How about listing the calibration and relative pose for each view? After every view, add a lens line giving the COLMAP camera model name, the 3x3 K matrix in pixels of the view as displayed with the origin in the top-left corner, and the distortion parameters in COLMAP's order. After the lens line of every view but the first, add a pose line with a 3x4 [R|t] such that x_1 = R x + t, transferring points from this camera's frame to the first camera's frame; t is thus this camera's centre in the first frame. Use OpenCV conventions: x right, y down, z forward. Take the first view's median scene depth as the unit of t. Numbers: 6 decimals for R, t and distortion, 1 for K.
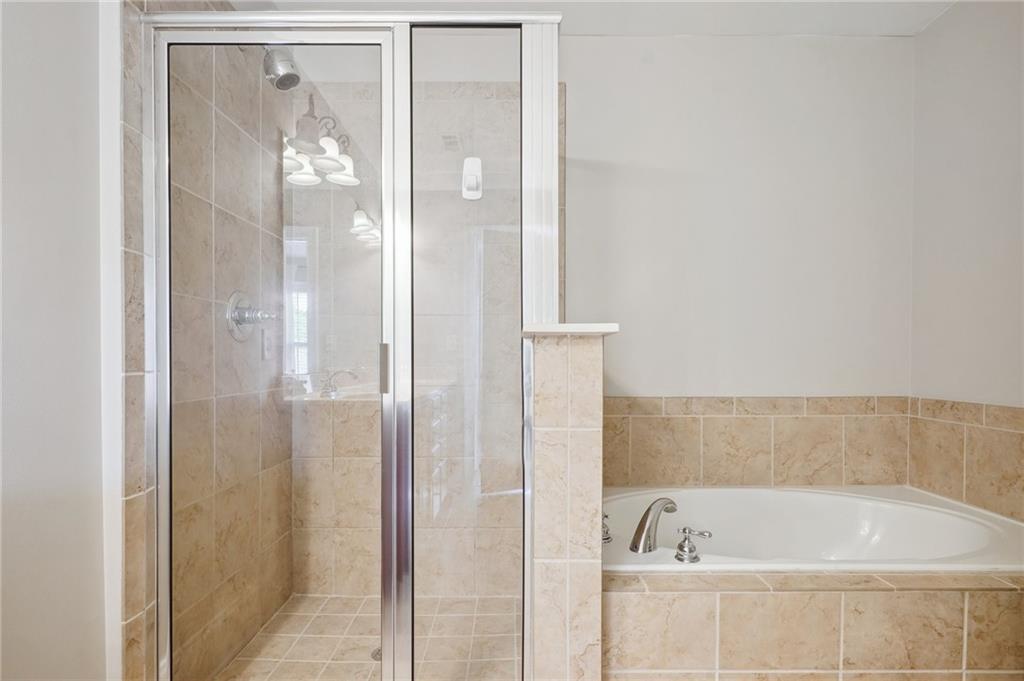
lens RADIAL K [[524.8, 0, 511.8], [0, 524.8, 365.4], [0, 0, 1]] dist [-0.000366, -0.000054]
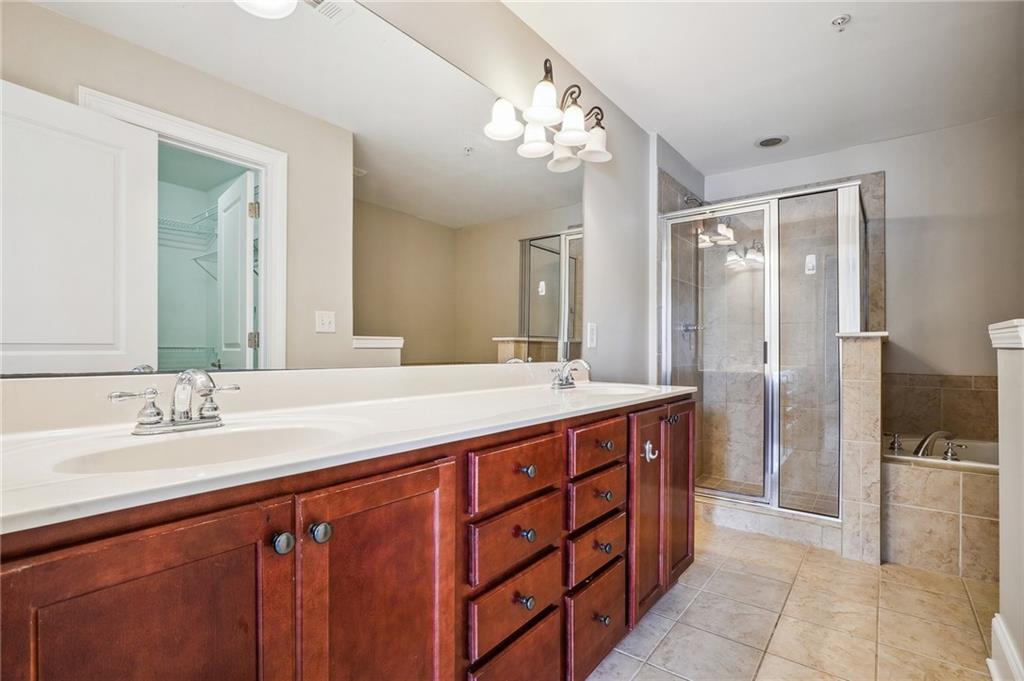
lens RADIAL K [[481.6, 0, 508.2], [0, 481.6, 346.9], [0, 0, 1]] dist [-0.012993, 0.001204]
pose [[0.784183, -0.002021, -0.620526, 0.169636], [-0.010359, 0.999813, -0.016348, 0.025866], [0.620443, 0.019248, 0.784016, -1.298827]]
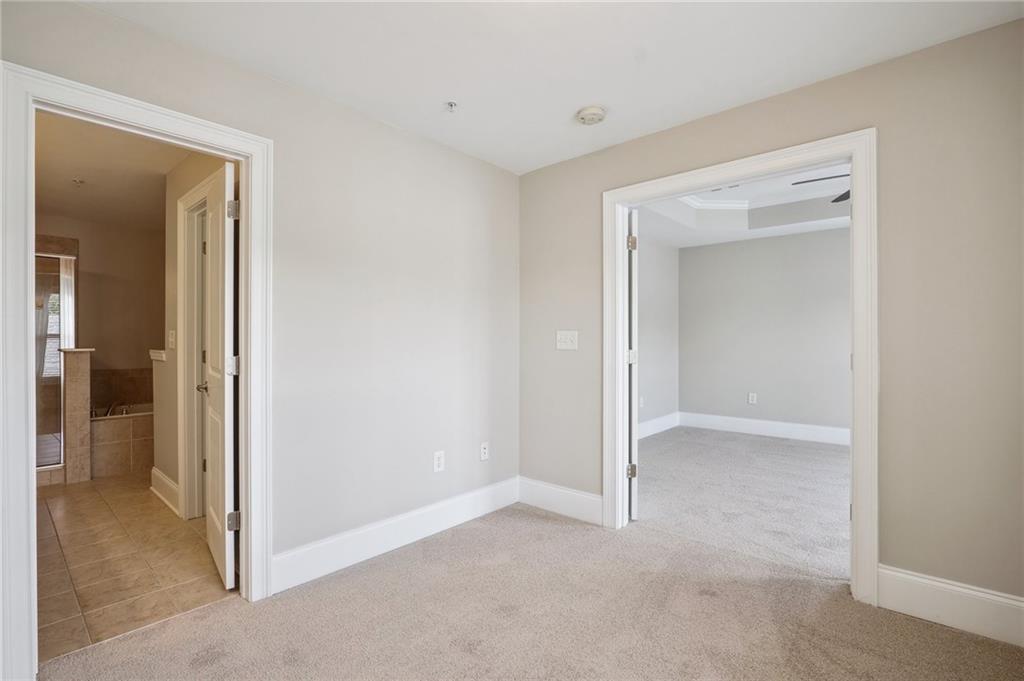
lens RADIAL K [[483.2, 0, 512.0], [0, 483.2, 340.5], [0, 0, 1]] dist [-0.000799, 0.000382]
pose [[0.678043, -0.003563, 0.735014, -0.288569], [0.010099, 0.999939, -0.004469, -0.083530], [-0.734953, 0.010453, 0.678037, -3.220702]]
